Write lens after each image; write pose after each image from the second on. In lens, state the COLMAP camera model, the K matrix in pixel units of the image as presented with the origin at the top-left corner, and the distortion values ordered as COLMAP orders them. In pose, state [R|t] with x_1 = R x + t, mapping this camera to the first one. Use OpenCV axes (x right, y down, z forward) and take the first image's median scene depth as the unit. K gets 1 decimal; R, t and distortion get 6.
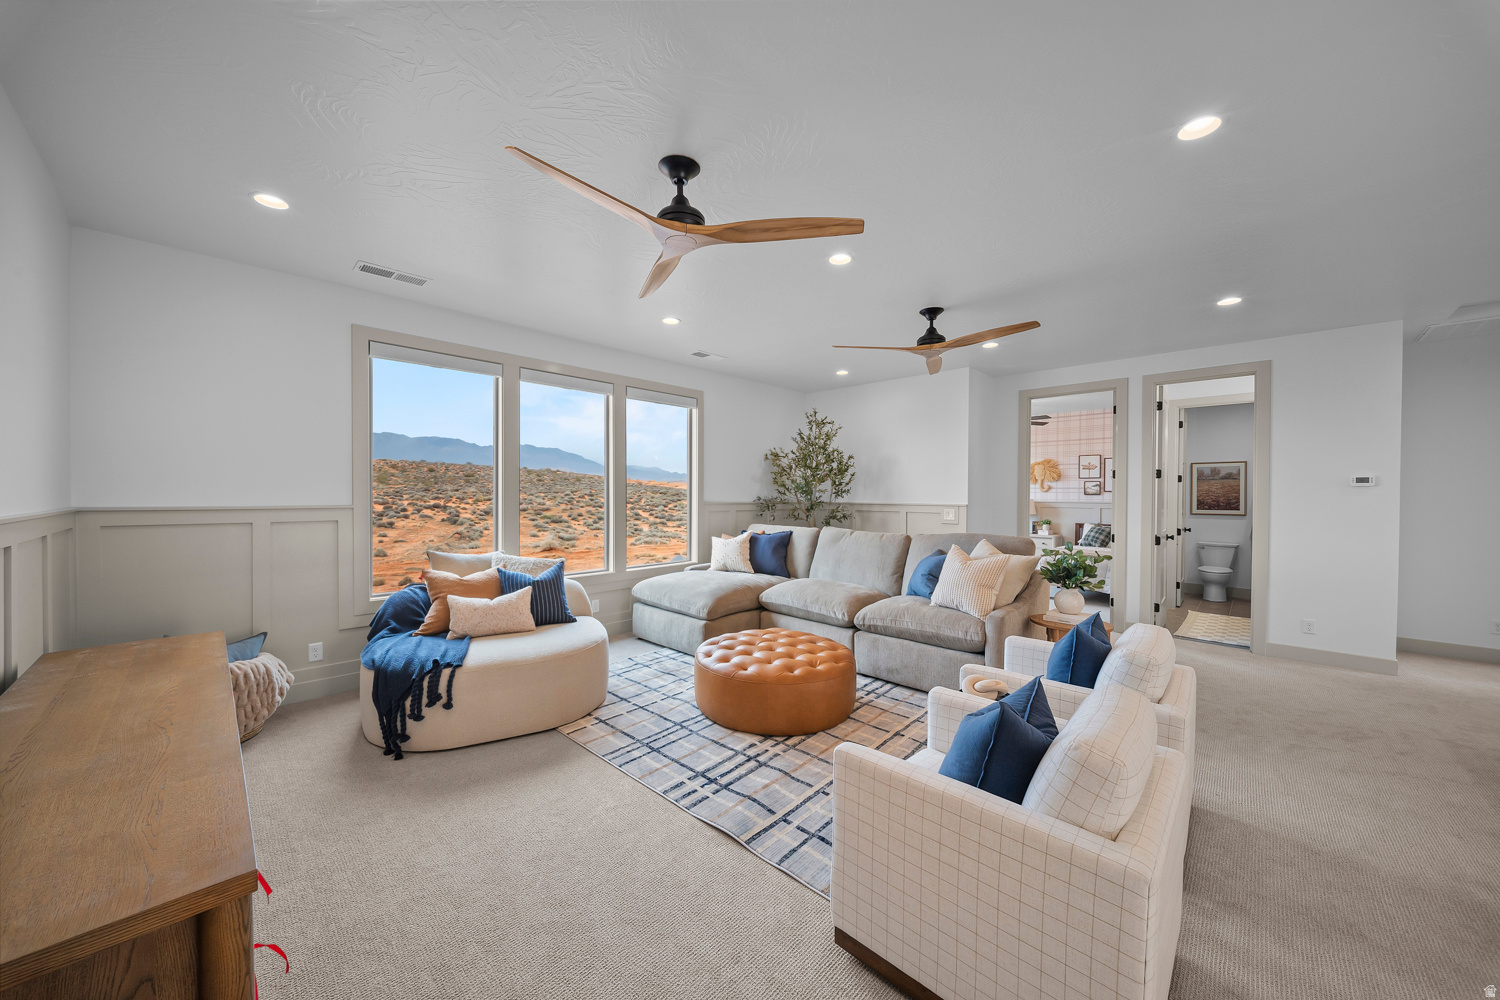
lens RADIAL K [[531.6, 0, 746.4], [0, 531.6, 497.4], [0, 0, 1]] dist [-0.000771, -0.000439]
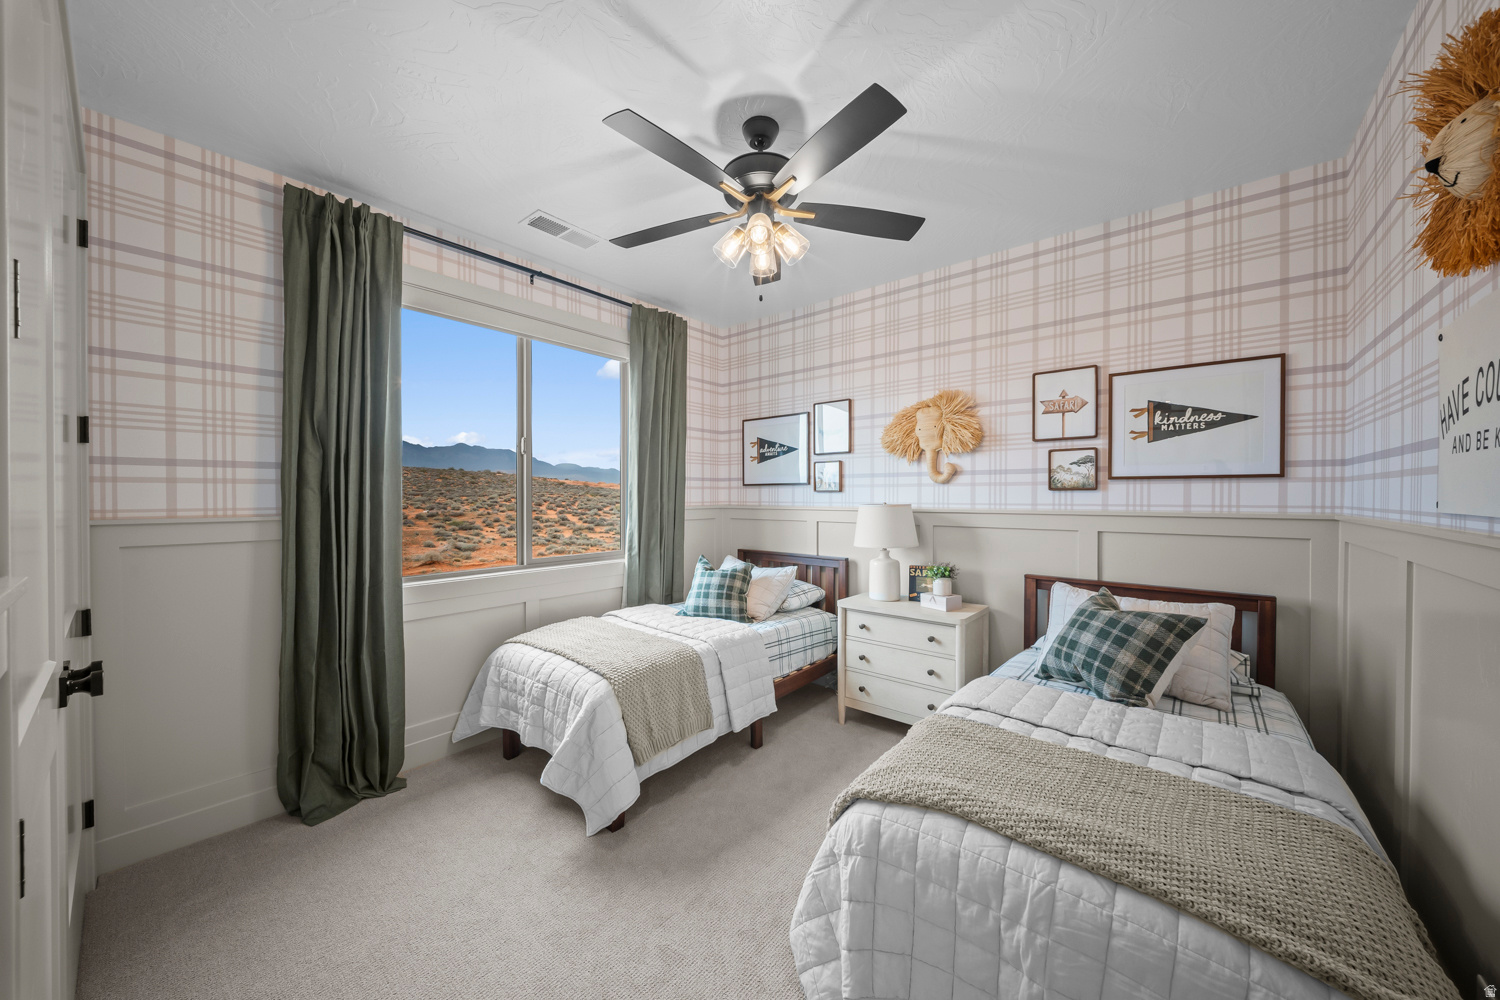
lens RADIAL K [[531.6, 0, 746.4], [0, 531.6, 497.4], [0, 0, 1]] dist [-0.000771, -0.000439]
pose [[0.997671, -0.008868, 0.067624, 0.419342], [0.009044, 0.999956, -0.002291, -0.001222], [-0.067600, 0.002897, 0.997708, 0.673334]]
